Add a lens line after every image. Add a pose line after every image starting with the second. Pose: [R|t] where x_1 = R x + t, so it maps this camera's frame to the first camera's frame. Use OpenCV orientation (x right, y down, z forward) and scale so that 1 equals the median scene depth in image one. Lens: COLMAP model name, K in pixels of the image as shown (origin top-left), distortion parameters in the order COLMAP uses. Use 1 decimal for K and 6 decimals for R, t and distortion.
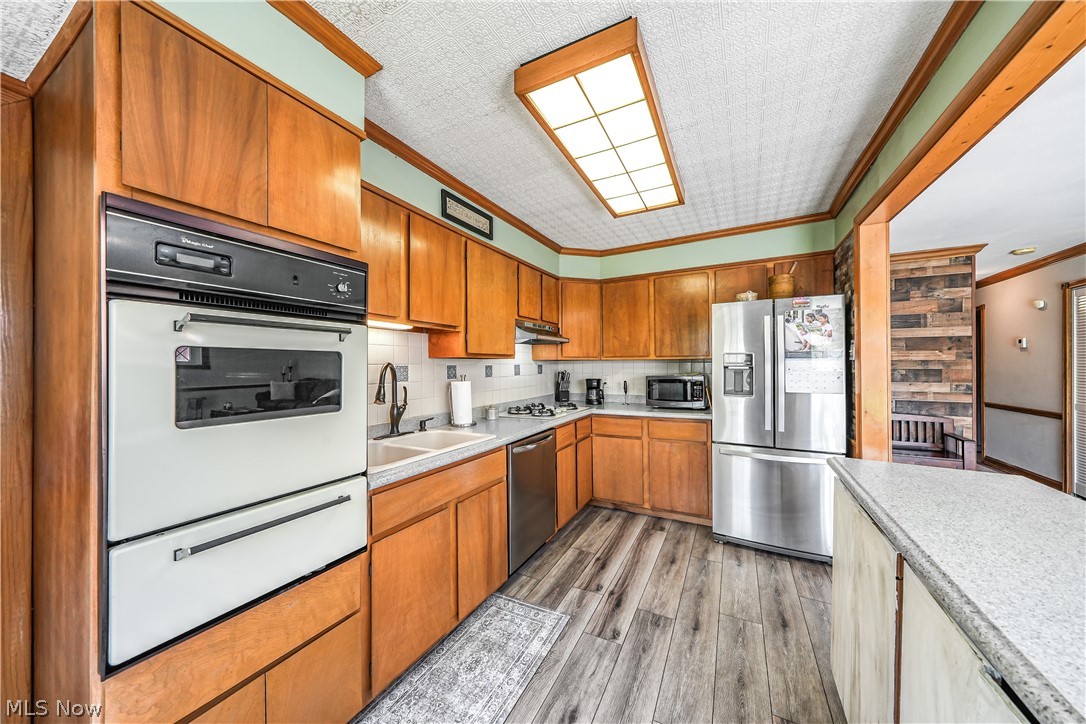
lens RADIAL K [[374.7, 0, 522.7], [0, 374.7, 364.4], [0, 0, 1]] dist [-0.005938, -0.000165]
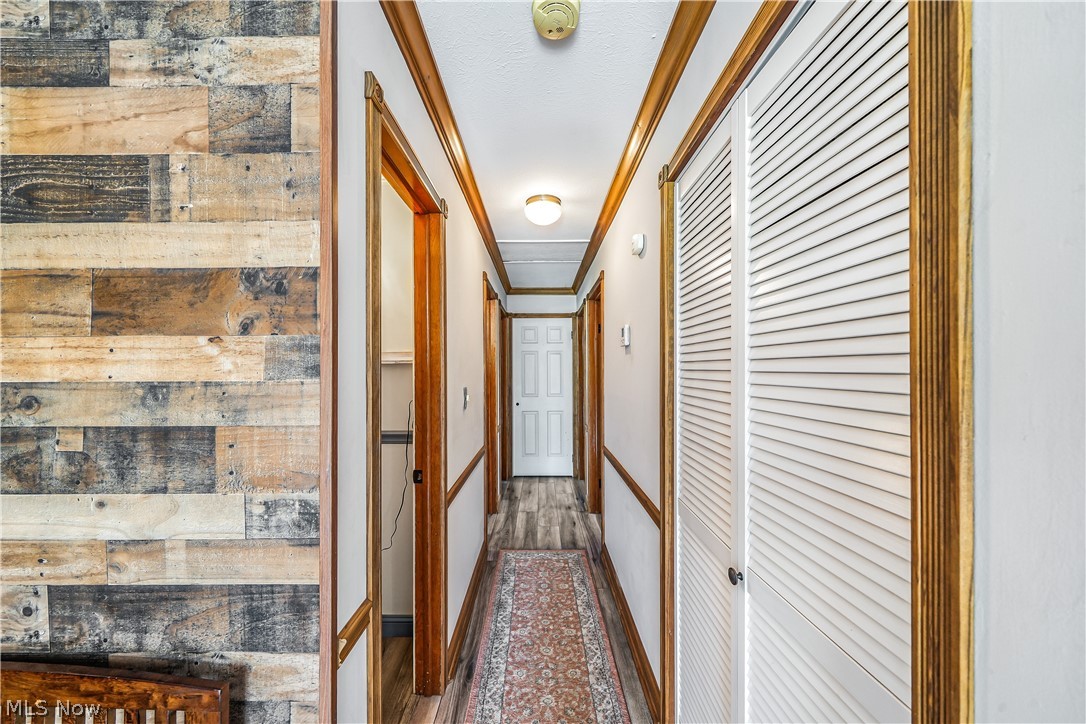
lens RADIAL K [[374.7, 0, 540.8], [0, 374.7, 369.1], [0, 0, 1]] dist [-0.005938, -0.000165]
pose [[0.874784, -0.002015, 0.484508, 1.178555], [0.000802, 0.999996, 0.002710, -0.019170], [-0.484512, -0.001982, 0.874783, 0.729996]]
